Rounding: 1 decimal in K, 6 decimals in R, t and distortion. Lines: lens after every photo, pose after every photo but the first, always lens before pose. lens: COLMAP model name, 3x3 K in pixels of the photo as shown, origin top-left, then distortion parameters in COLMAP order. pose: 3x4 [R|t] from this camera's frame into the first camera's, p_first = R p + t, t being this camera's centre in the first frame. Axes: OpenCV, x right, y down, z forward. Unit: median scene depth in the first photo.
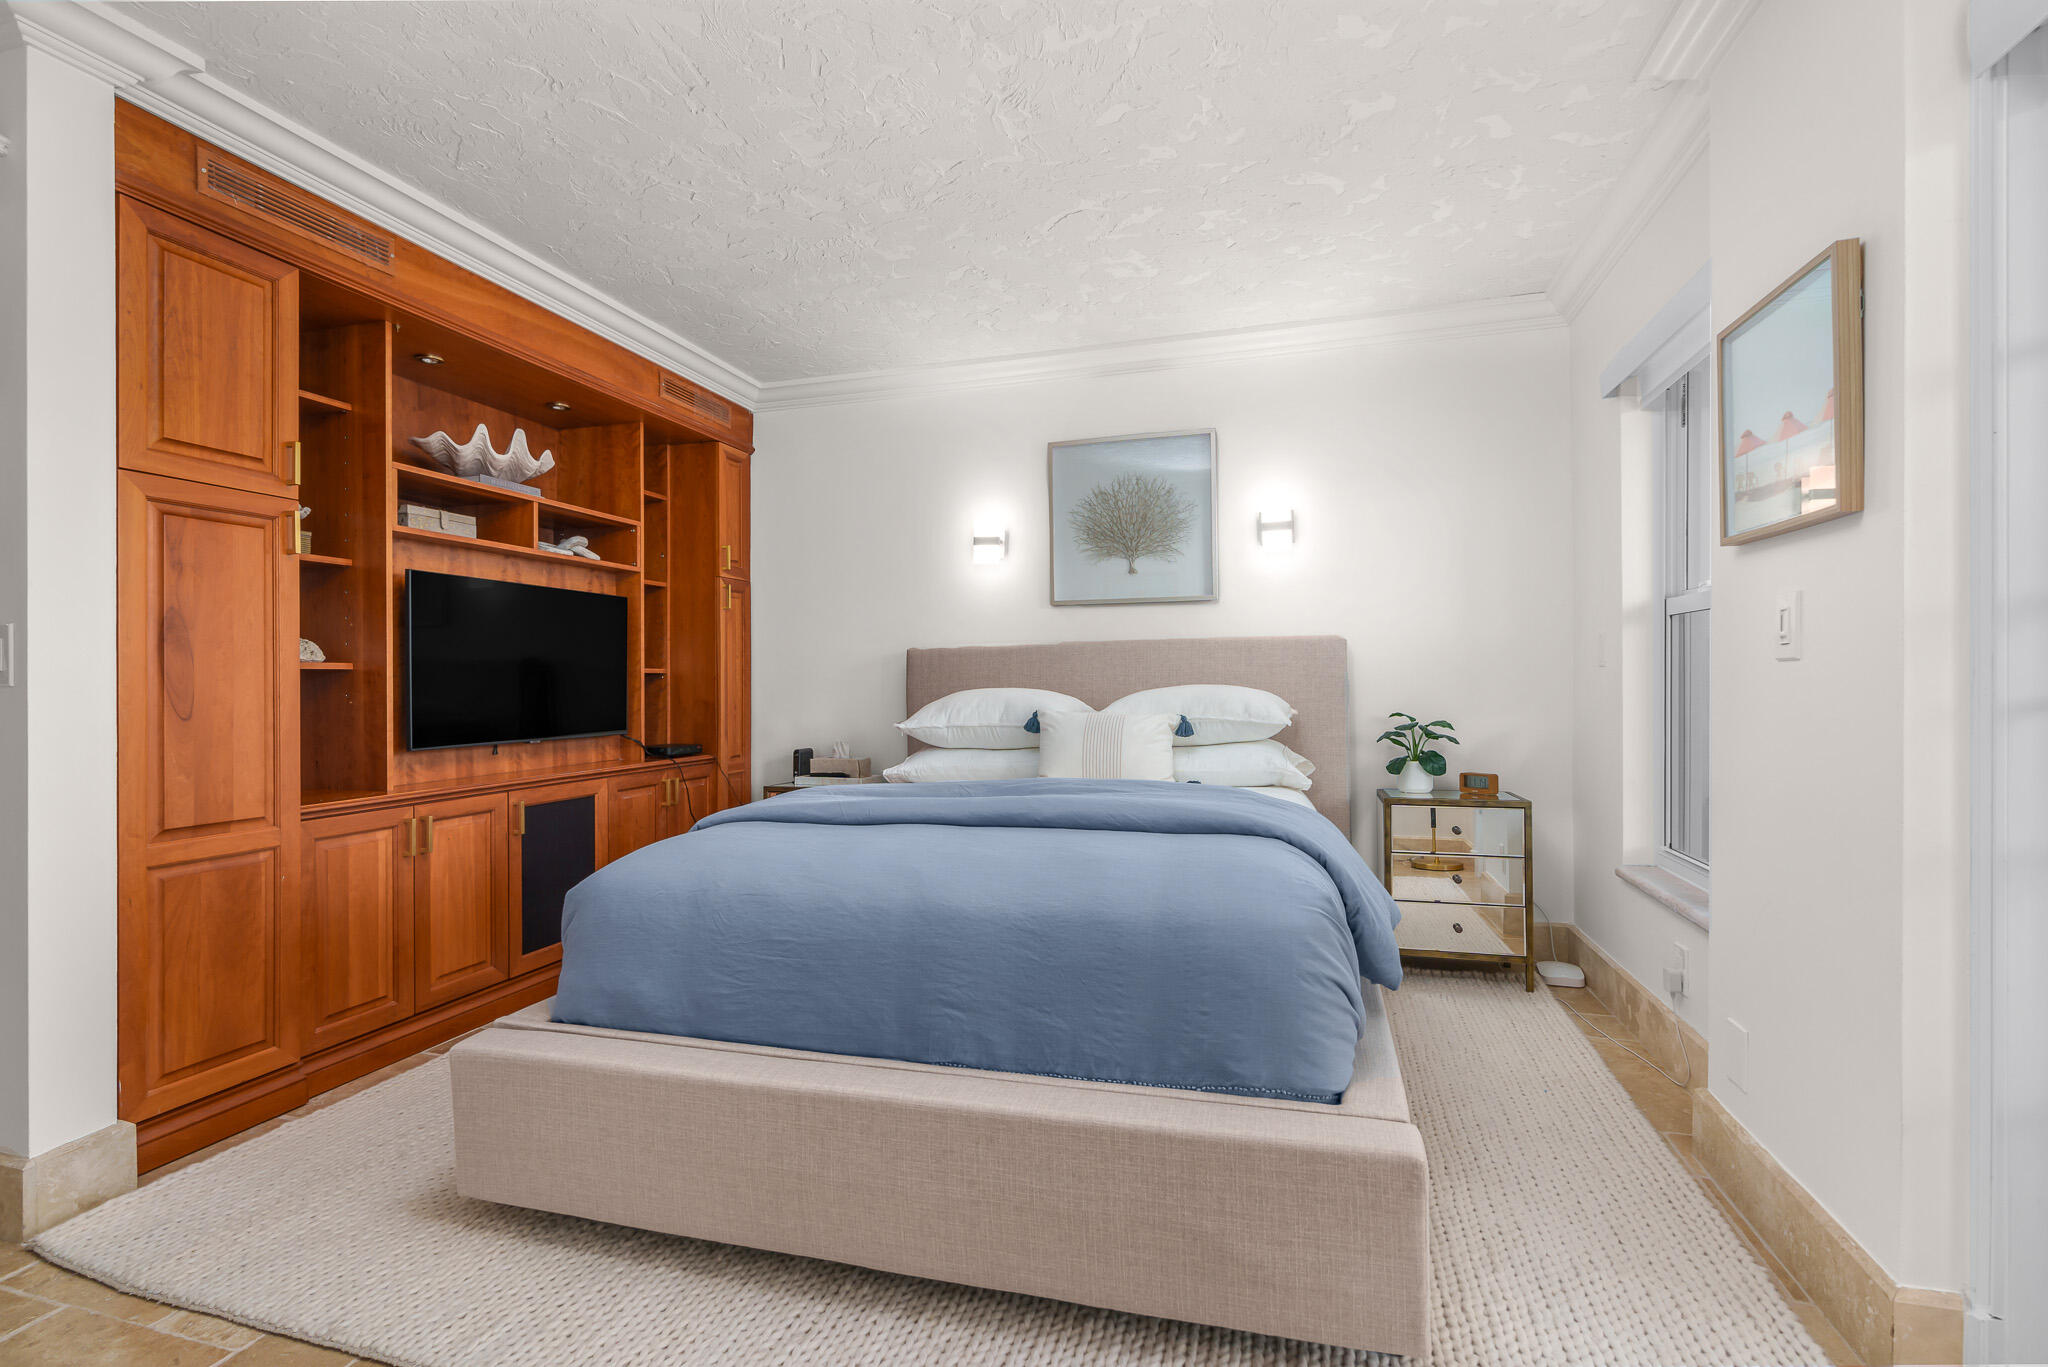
lens RADIAL K [[944.8, 0, 1024.0], [0, 944.8, 683.5], [0, 0, 1]] dist [-0.004298, -0.000489]
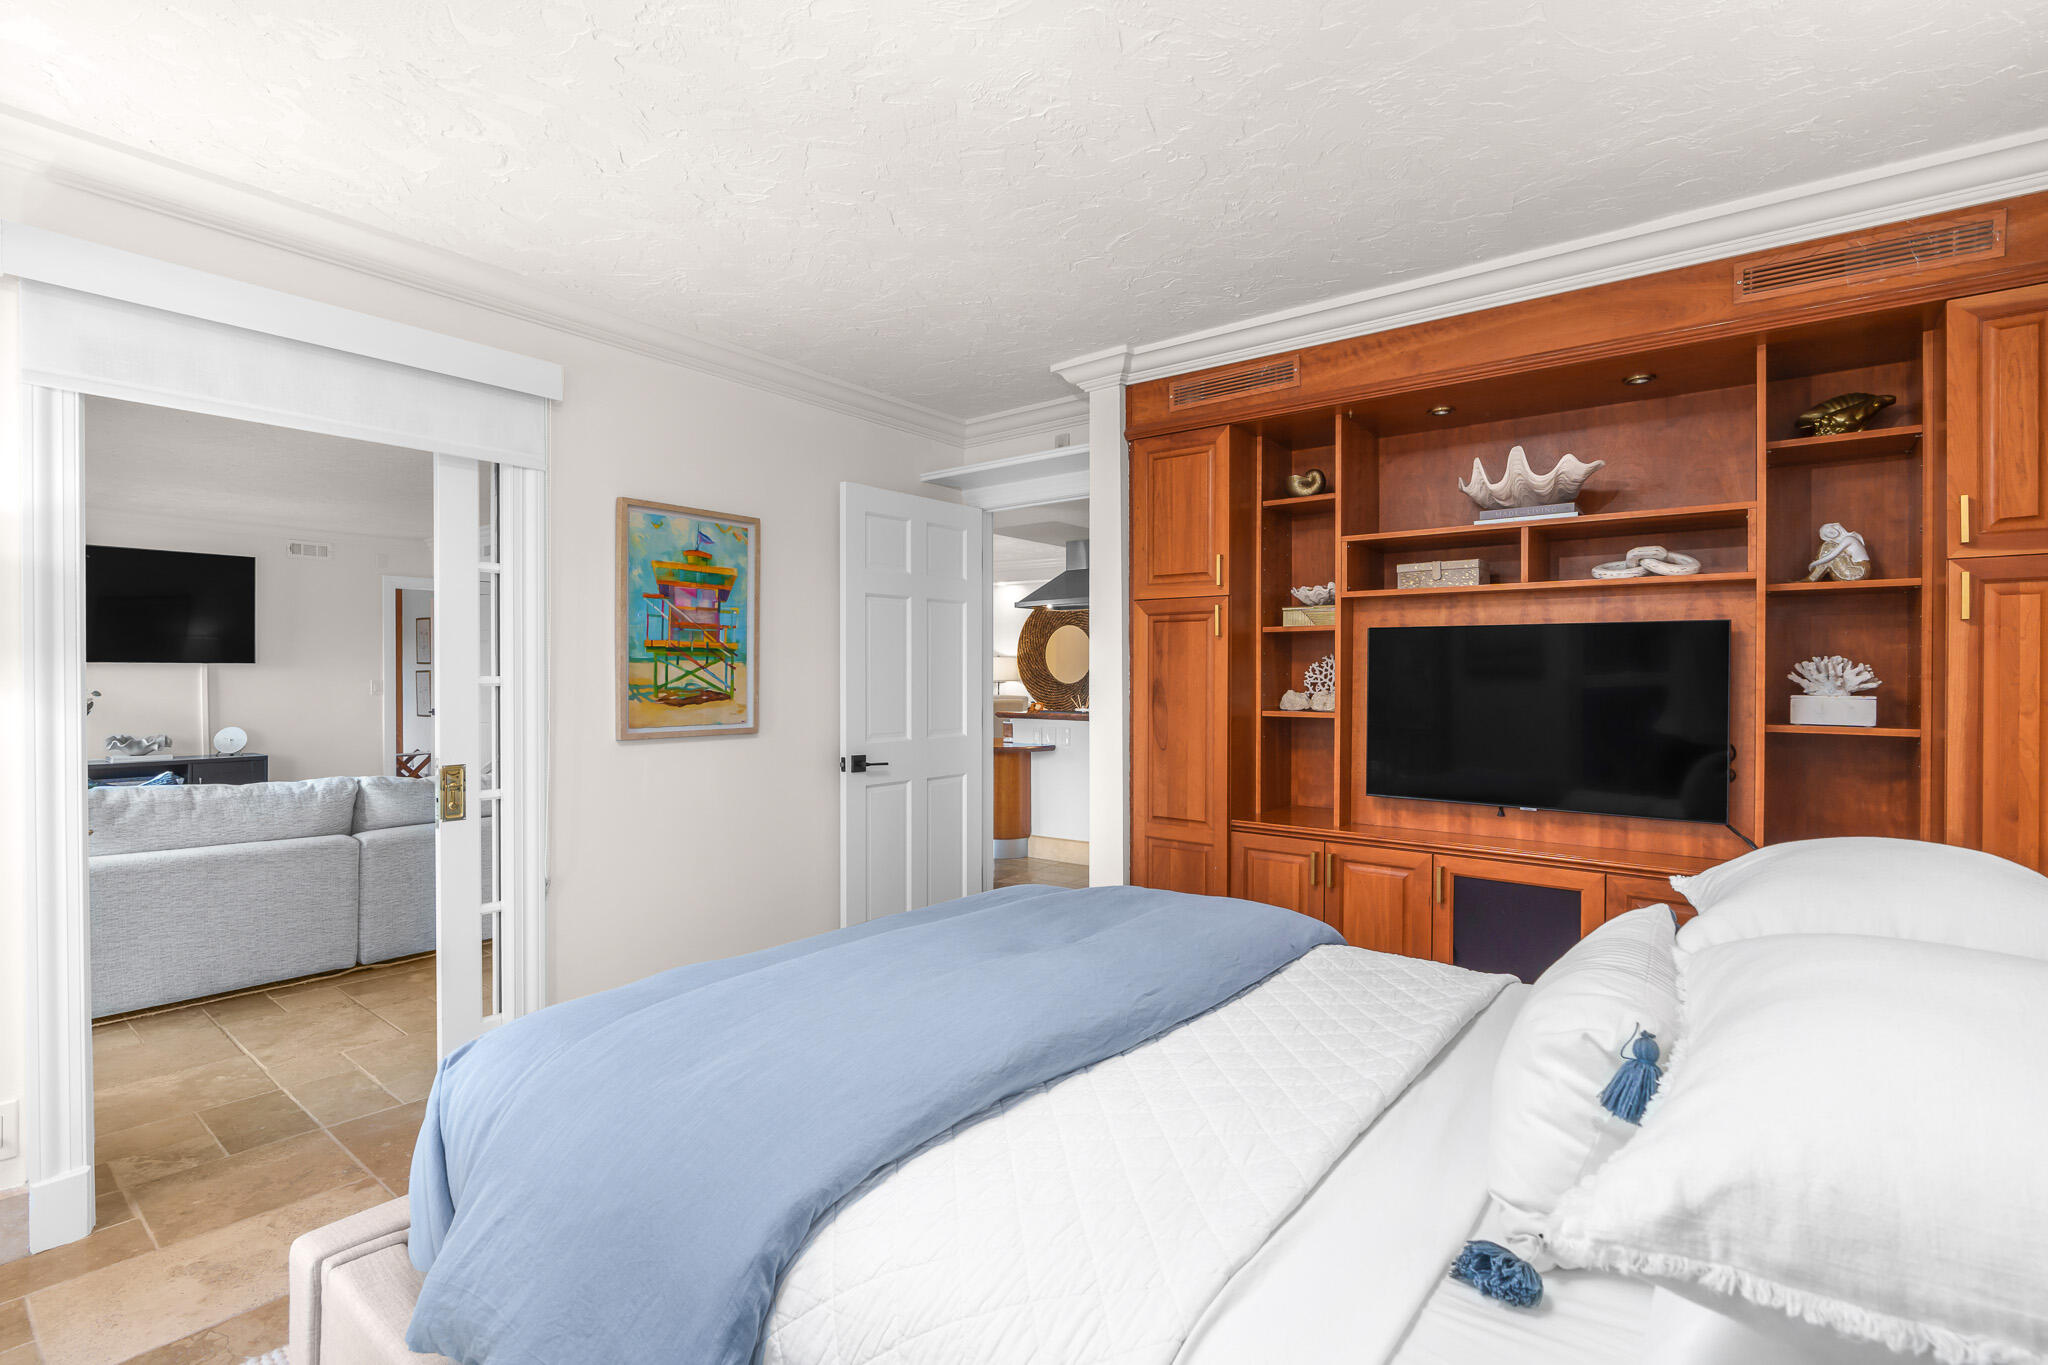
lens RADIAL K [[944.8, 0, 1024.0], [0, 944.8, 682.5], [0, 0, 1]] dist [-0.004298, -0.000489]
pose [[-0.381333, 0.011705, -0.924364, 0.494062], [-0.003683, 0.999893, 0.014181, -0.070744], [0.924431, 0.008812, -0.381248, 1.017900]]
